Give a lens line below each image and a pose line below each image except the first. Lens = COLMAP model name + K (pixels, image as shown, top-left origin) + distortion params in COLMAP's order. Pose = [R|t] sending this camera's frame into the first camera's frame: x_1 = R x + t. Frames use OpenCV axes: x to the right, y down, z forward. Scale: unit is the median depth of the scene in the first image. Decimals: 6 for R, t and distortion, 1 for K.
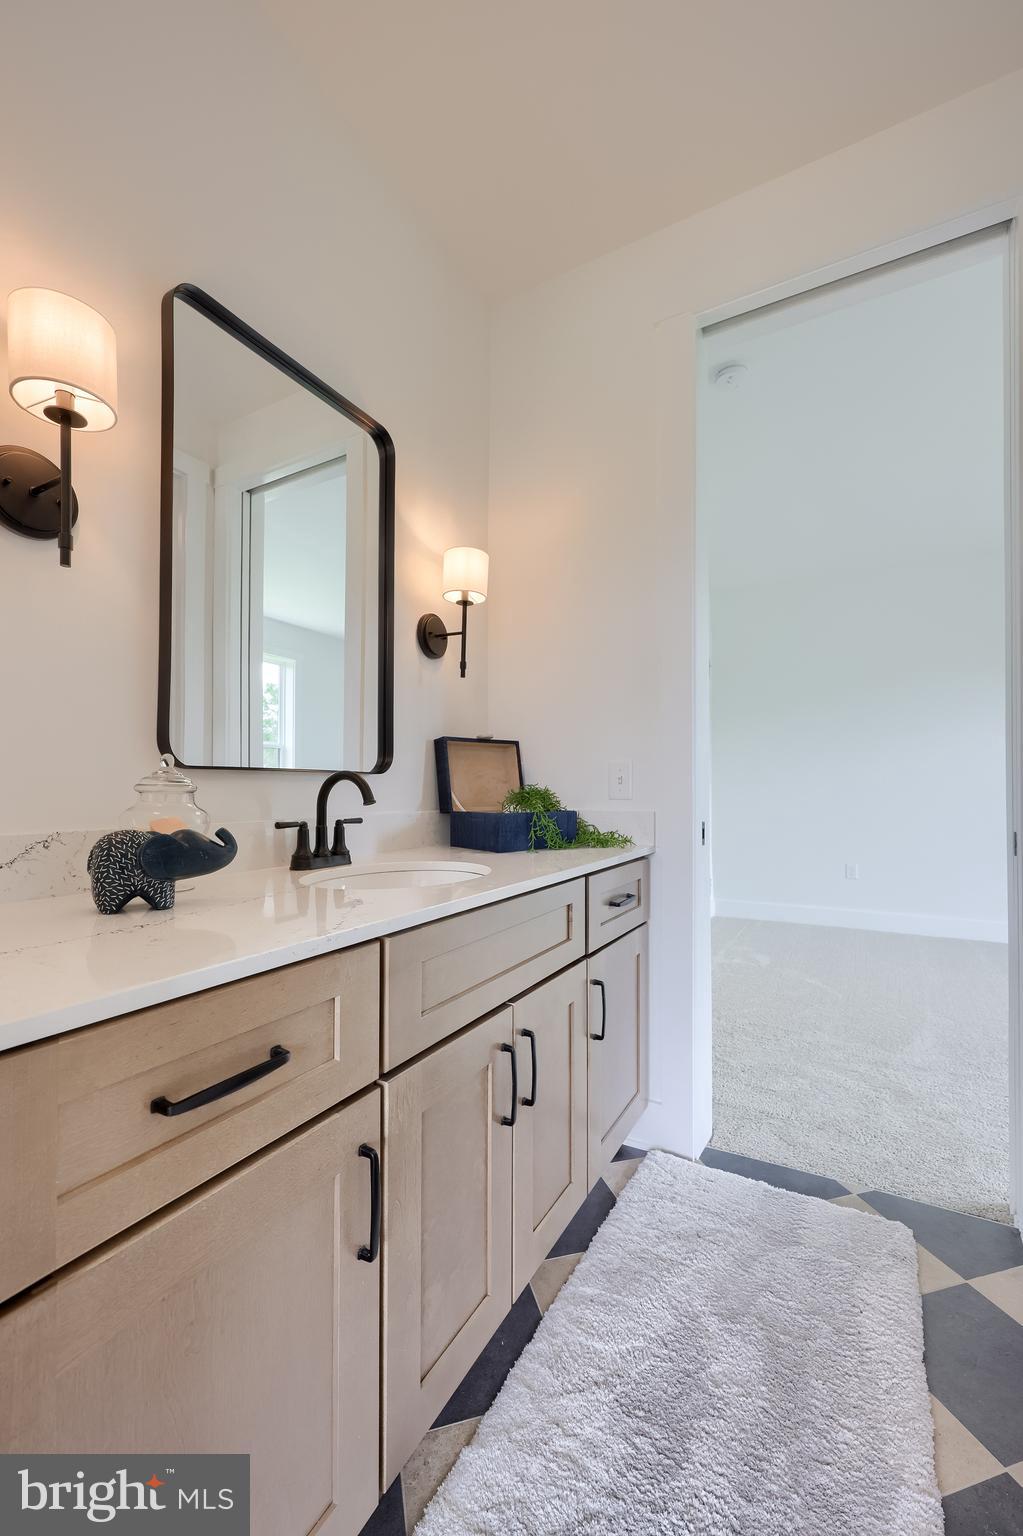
lens RADIAL K [[2513.8, 0, 512.9], [0, 2513.8, 768.1], [0, 0, 1]] dist [0.023615, 0.000000]
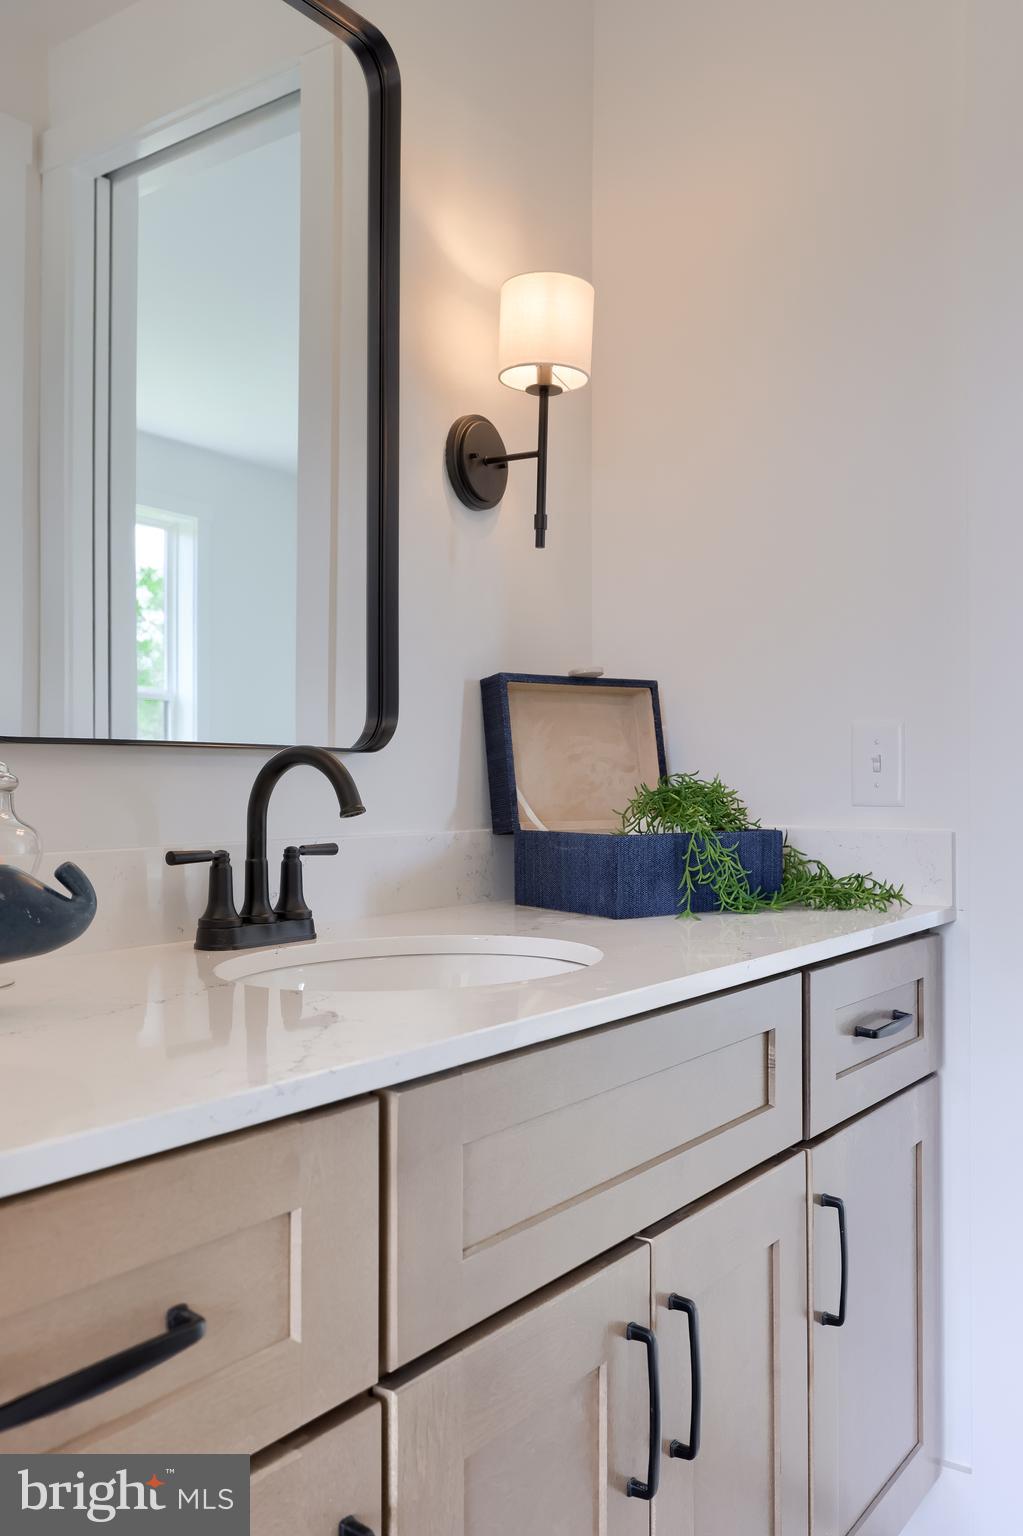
lens RADIAL K [[2513.8, 0, 508.6], [0, 2513.8, 760.1], [0, 0, 1]] dist [0.023615, 0.000000]
pose [[0.977059, -0.003361, -0.212944, 0.074921], [0.003141, 0.999994, -0.001368, 0.004587], [0.212947, 0.000668, 0.977063, 0.535636]]
